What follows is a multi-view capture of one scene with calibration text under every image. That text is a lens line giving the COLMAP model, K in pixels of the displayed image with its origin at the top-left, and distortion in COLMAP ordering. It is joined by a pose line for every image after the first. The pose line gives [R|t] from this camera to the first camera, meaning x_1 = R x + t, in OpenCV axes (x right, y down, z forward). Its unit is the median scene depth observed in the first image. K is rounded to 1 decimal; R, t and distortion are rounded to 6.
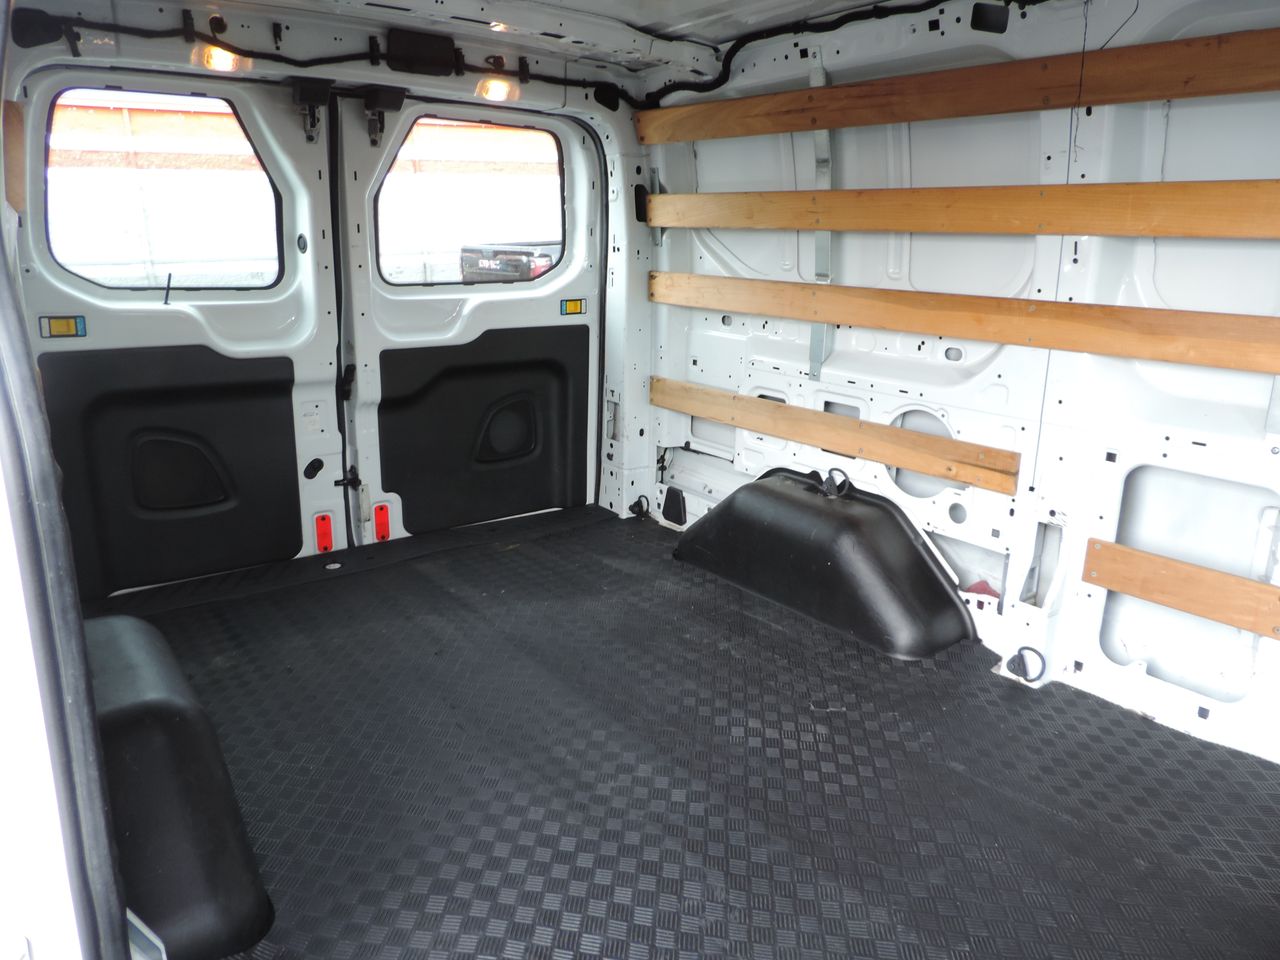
lens RADIAL K [[908.6, 0, 643.9], [0, 908.6, 483.5], [0, 0, 1]] dist [-0.004488, -0.013966]
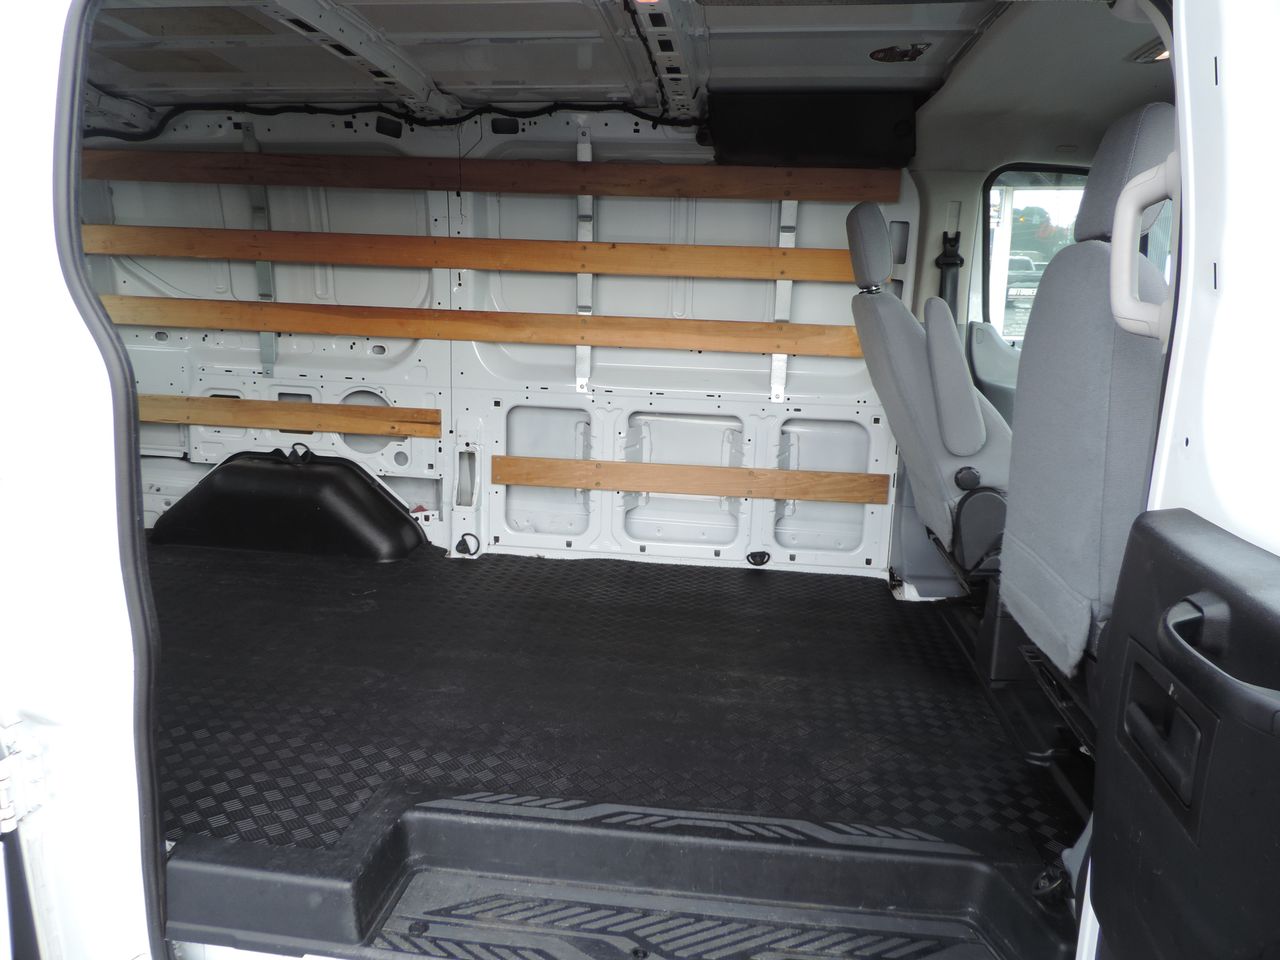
lens RADIAL K [[908.6, 0, 641.2], [0, 908.6, 476.1], [0, 0, 1]] dist [-0.004488, -0.013966]
pose [[0.688033, -0.126721, 0.714530, -0.427349], [0.167225, 0.985822, 0.013811, 0.104446], [-0.706149, 0.109985, 0.699469, -0.273838]]
